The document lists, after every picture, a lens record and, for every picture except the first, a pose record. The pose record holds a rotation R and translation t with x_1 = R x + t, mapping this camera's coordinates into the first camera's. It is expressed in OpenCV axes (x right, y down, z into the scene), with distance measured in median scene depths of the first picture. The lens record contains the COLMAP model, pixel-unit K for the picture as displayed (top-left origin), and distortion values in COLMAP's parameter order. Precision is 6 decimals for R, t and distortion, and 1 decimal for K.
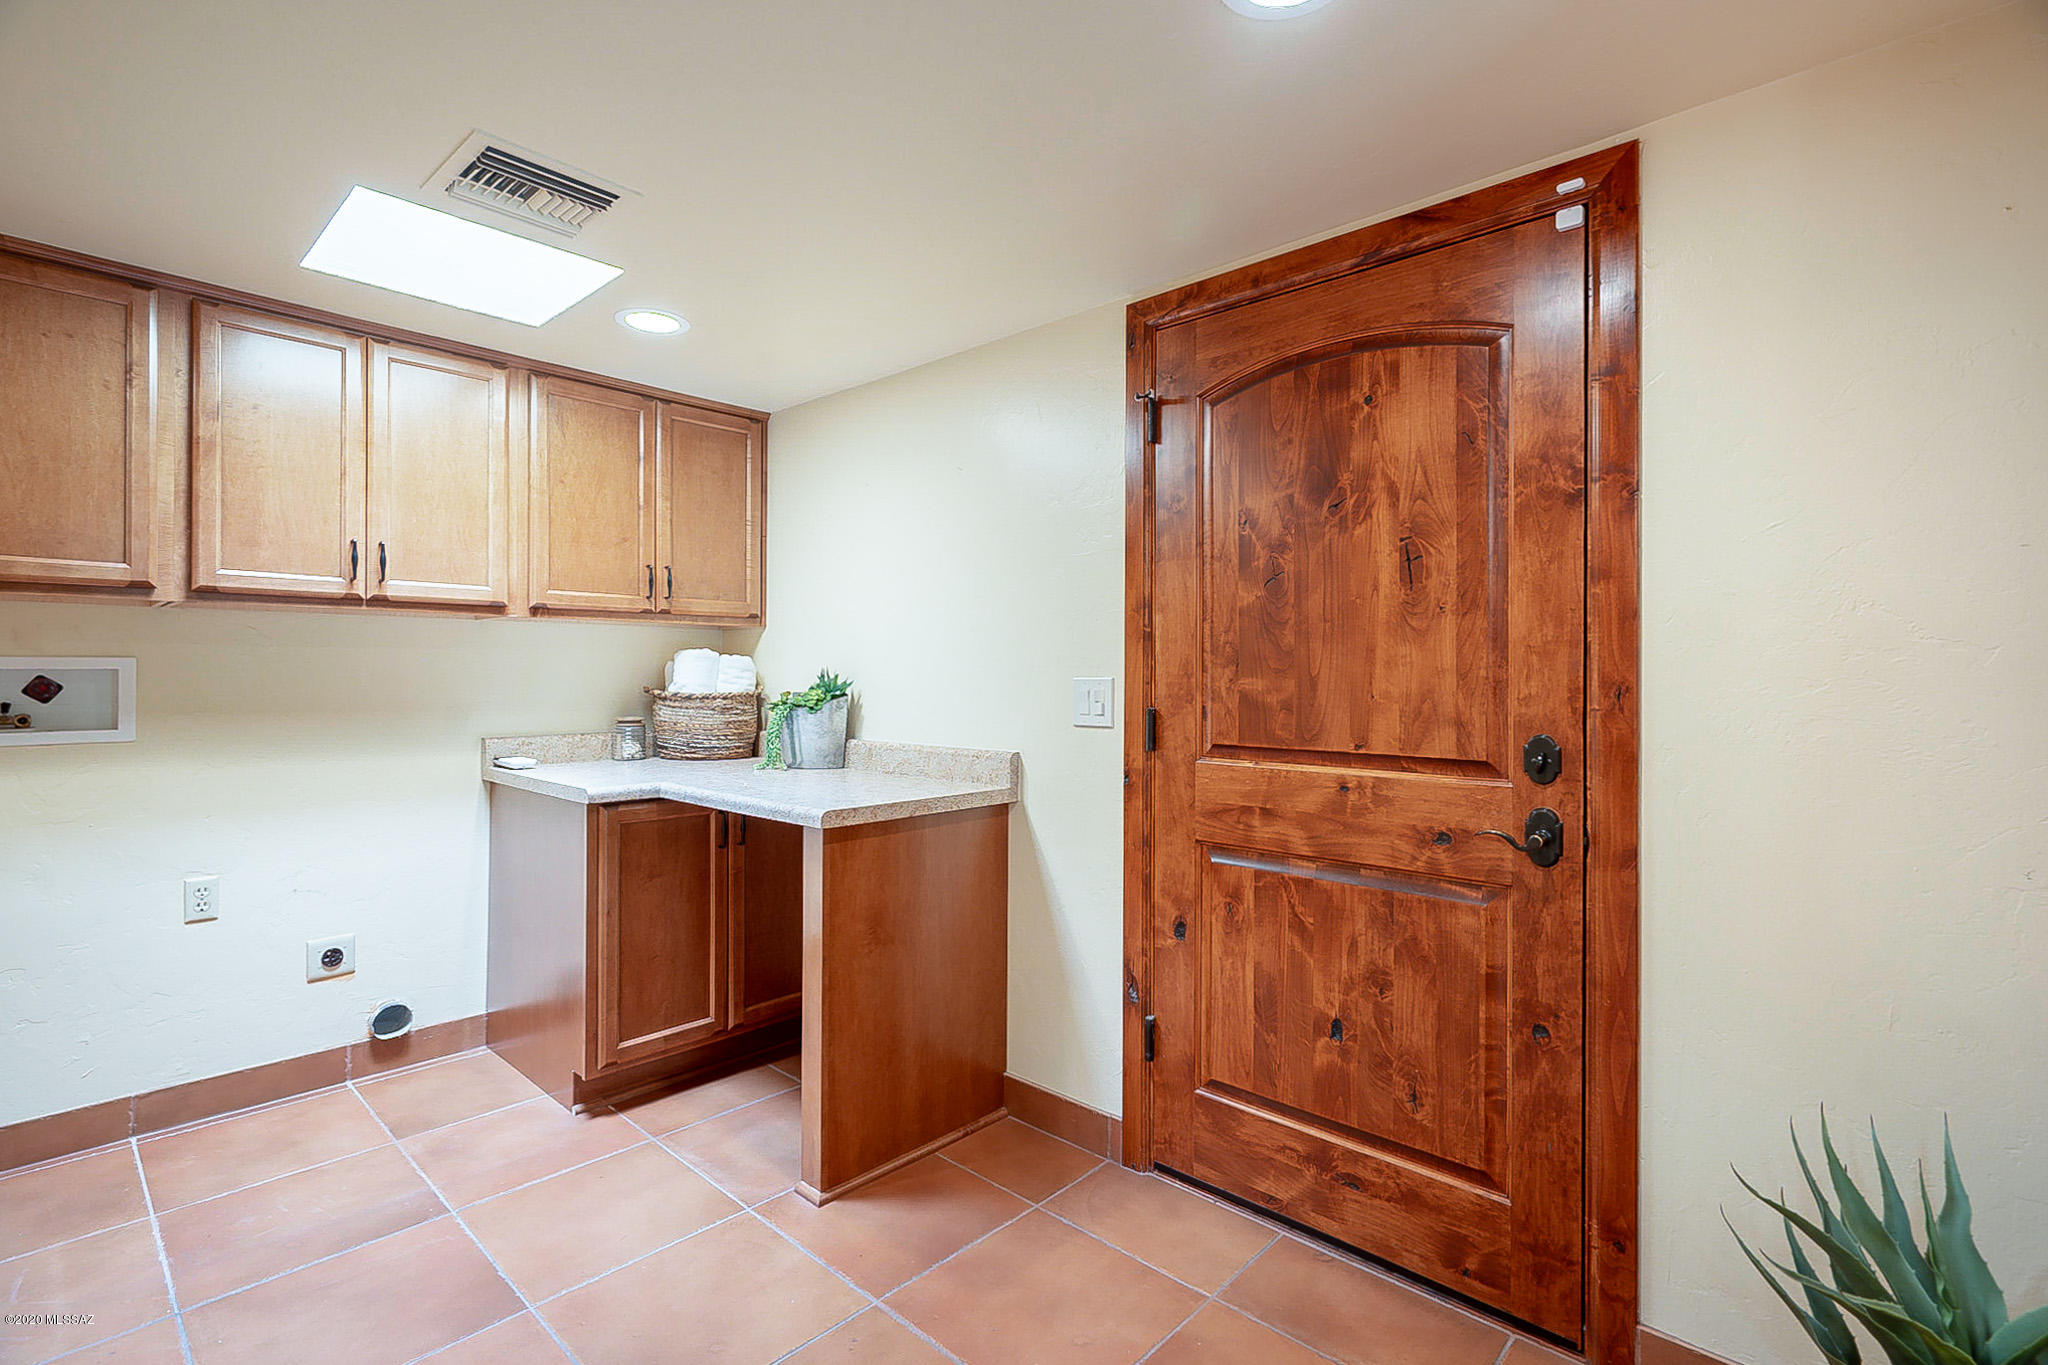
lens RADIAL K [[943.6, 0, 1024.0], [0, 943.6, 682.5], [0, 0, 1]] dist [-0.001158, 0.000129]
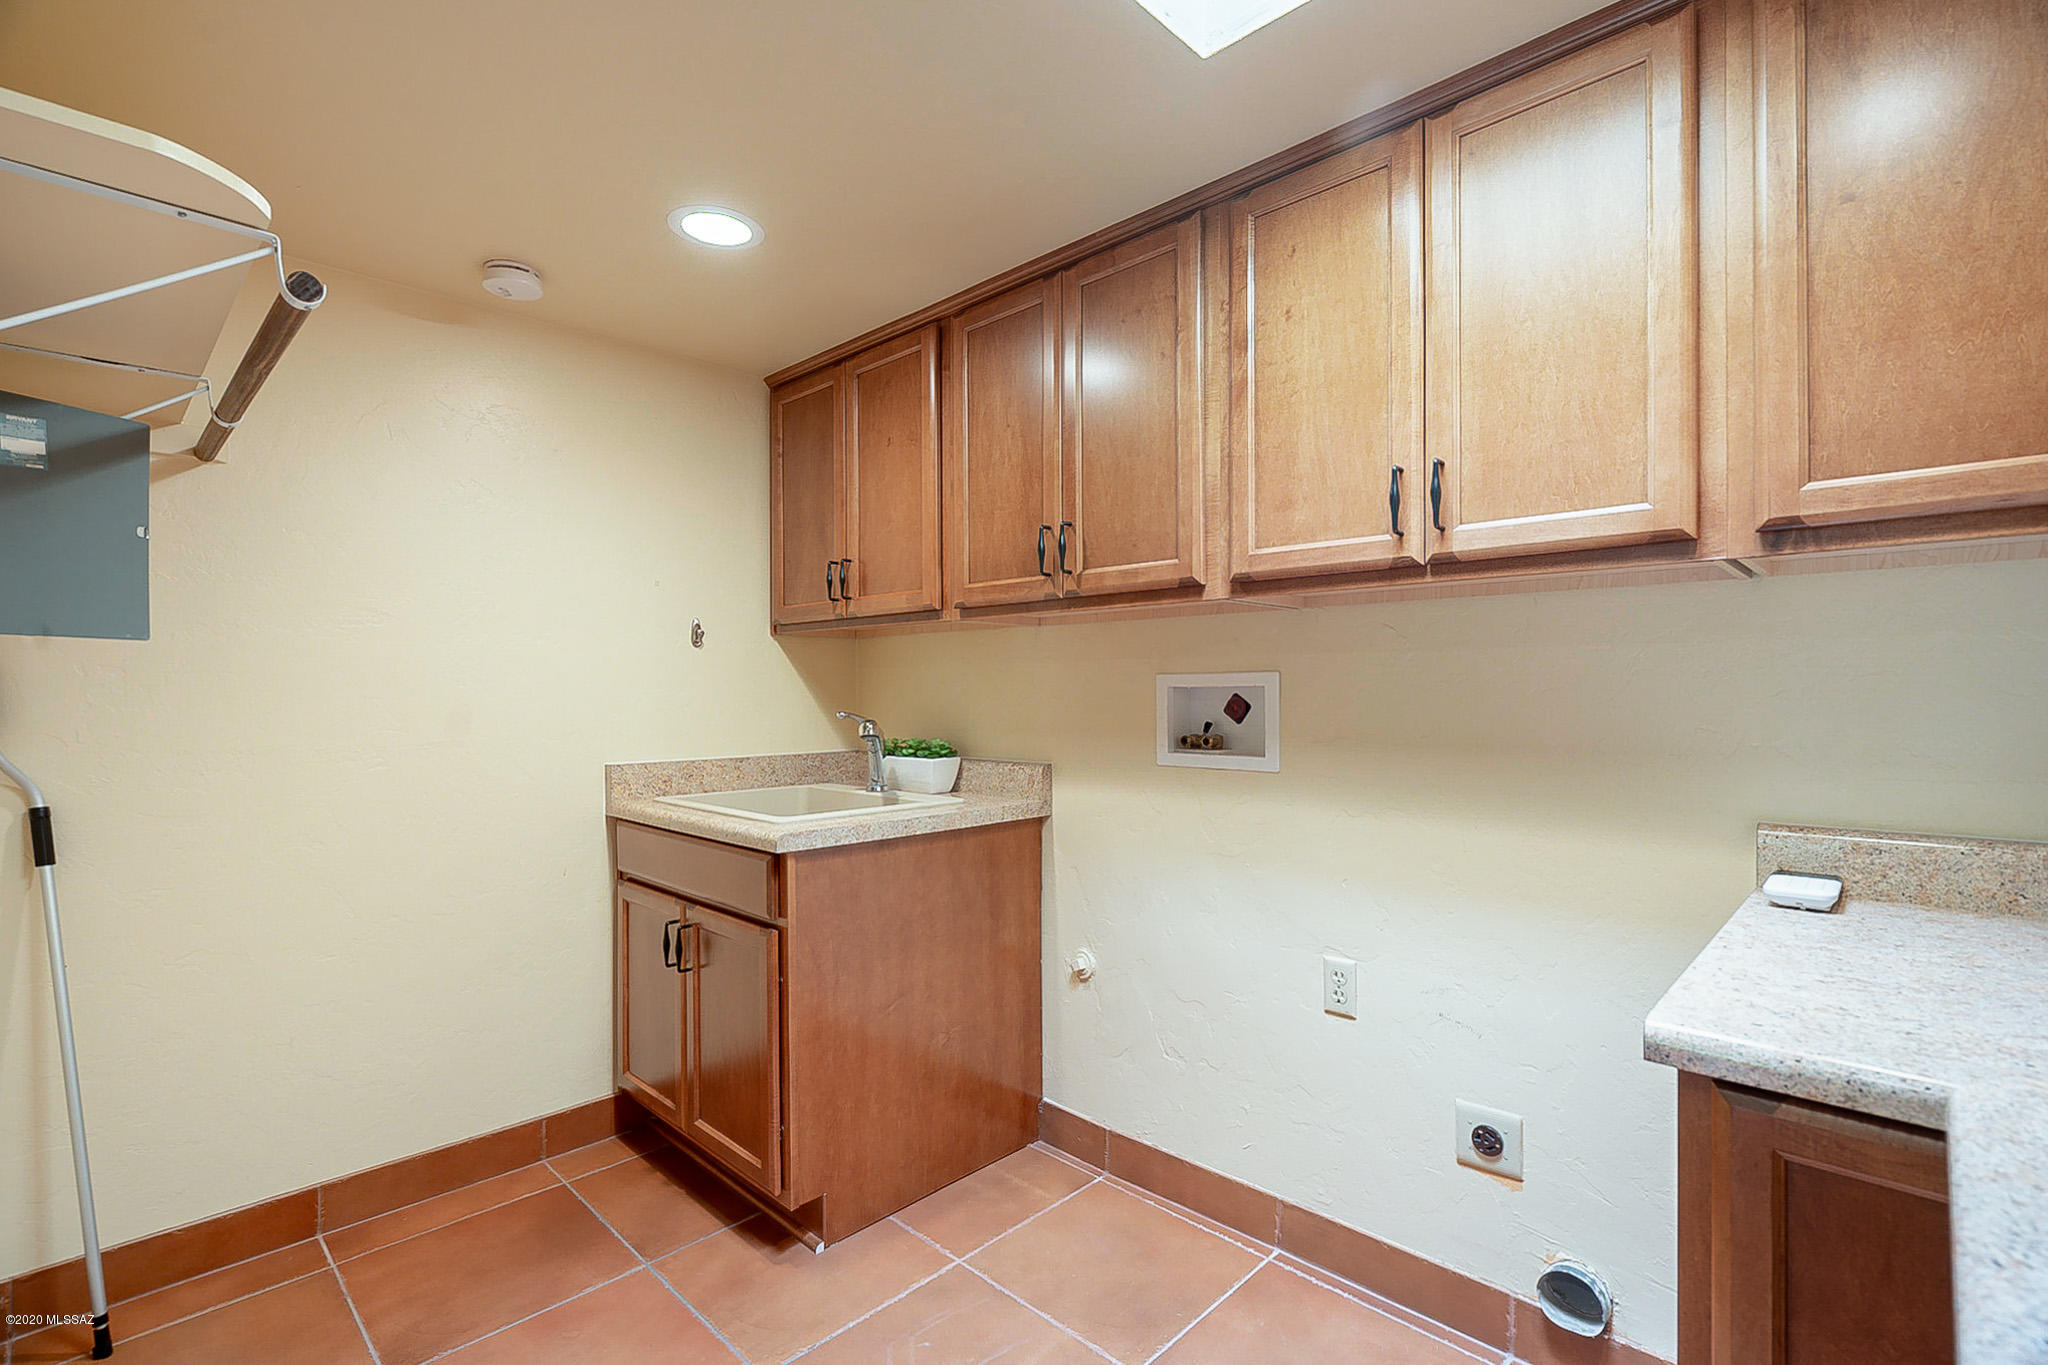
lens RADIAL K [[935.8, 0, 1021.3], [0, 935.8, 687.7], [0, 0, 1]] dist [-0.002464, -0.000164]
pose [[-0.024557, -0.006960, -0.999674, -0.110687], [-0.005522, 0.999961, -0.006826, -0.005381], [0.999683, 0.005352, -0.024595, 0.777272]]
